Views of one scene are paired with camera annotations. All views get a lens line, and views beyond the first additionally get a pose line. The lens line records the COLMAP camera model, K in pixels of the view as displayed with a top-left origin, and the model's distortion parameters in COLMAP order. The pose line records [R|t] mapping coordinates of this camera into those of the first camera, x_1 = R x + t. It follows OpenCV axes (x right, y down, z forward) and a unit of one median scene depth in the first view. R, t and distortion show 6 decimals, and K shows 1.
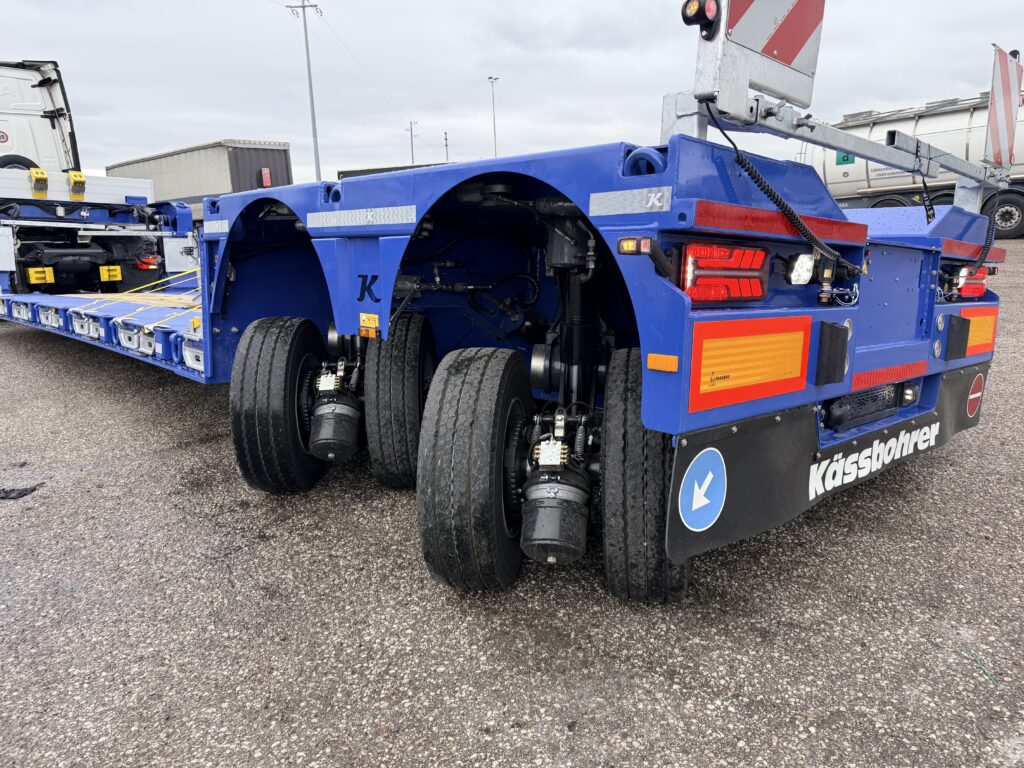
lens RADIAL K [[733.4, 0, 531.2], [0, 733.4, 379.2], [0, 0, 1]] dist [-0.007774, -0.004823]
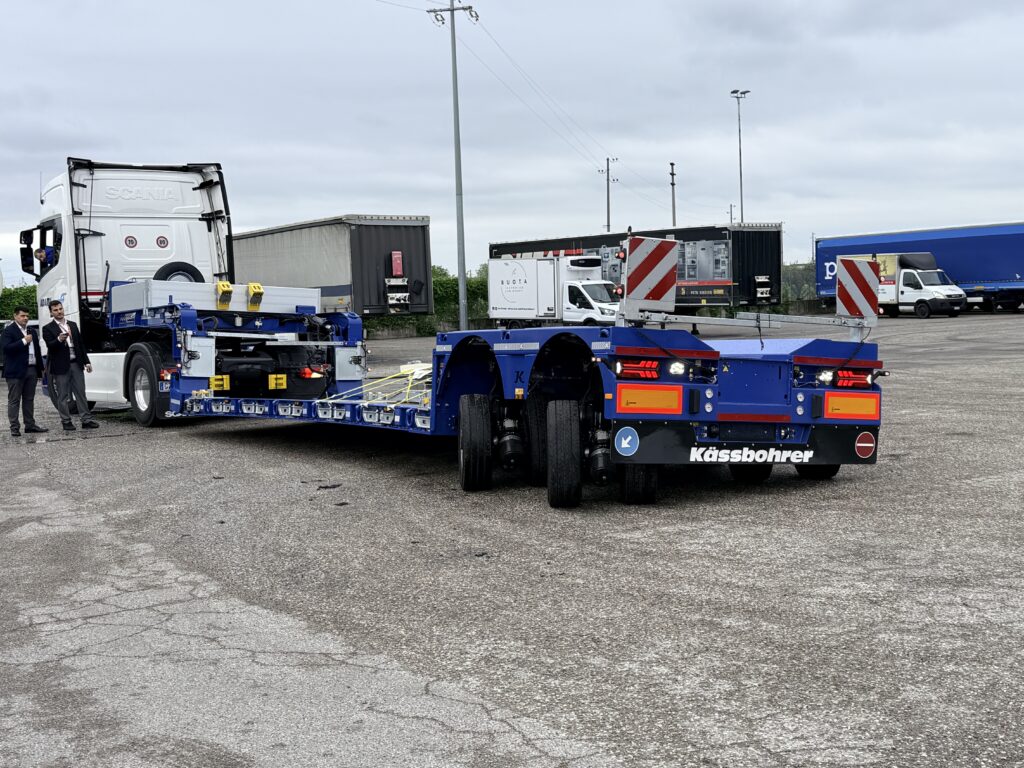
lens RADIAL K [[1360.9, 0, 512.0], [0, 1360.9, 384.0], [0, 0, 1]] dist [0.084021, -0.010900]
pose [[0.972180, 0.004873, -0.234184, 0.185014], [-0.040961, 0.987915, -0.149487, 0.131781], [0.230626, 0.154920, 0.960631, -0.762777]]
